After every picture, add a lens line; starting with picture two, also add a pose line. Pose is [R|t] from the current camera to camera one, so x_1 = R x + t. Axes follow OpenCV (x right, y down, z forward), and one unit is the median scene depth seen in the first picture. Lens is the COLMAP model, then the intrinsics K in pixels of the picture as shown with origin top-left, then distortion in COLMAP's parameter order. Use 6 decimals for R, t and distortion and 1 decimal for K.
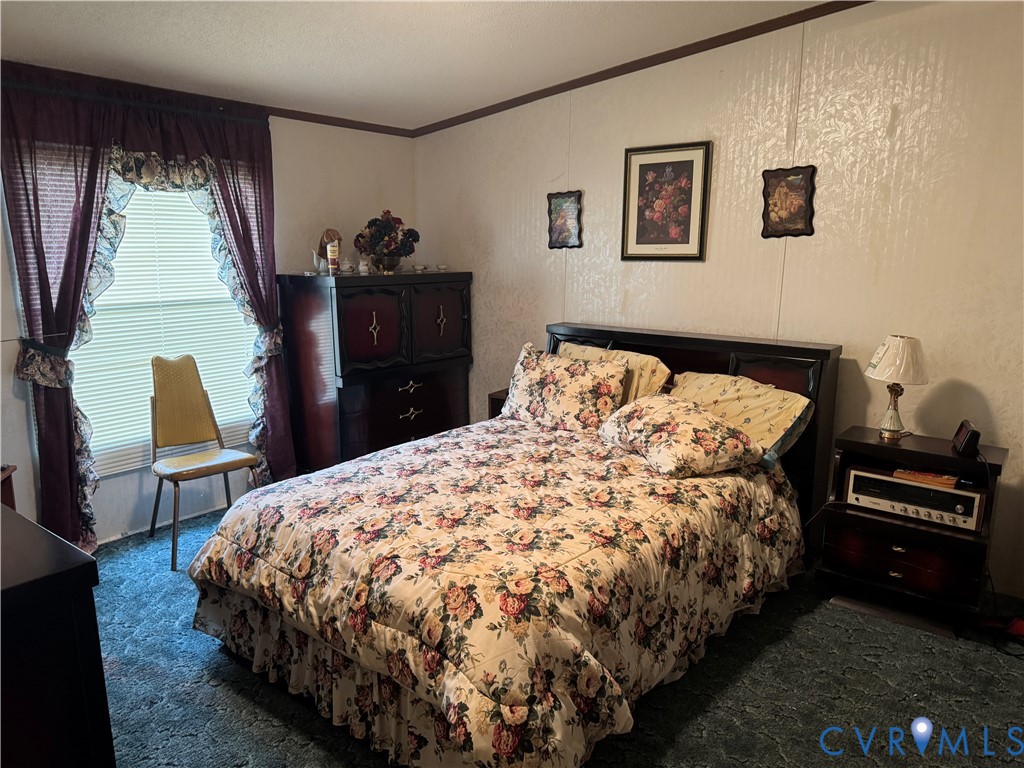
lens RADIAL K [[718.1, 0, 510.0], [0, 718.1, 378.8], [0, 0, 1]] dist [0.032342, -0.034319]
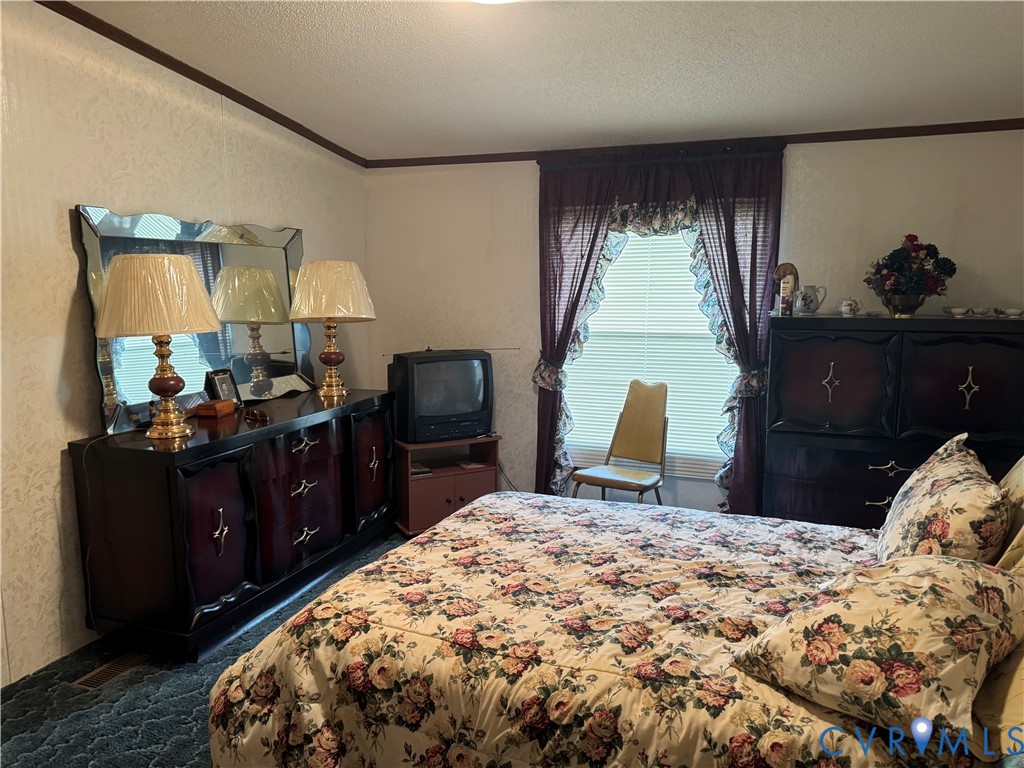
lens RADIAL K [[718.1, 0, 507.5], [0, 718.1, 385.6], [0, 0, 1]] dist [0.032342, -0.034319]
pose [[0.301544, 0.132098, -0.944257, 0.689053], [-0.166918, 0.982375, 0.084126, -0.109082], [0.938728, 0.132246, 0.318278, 0.581406]]
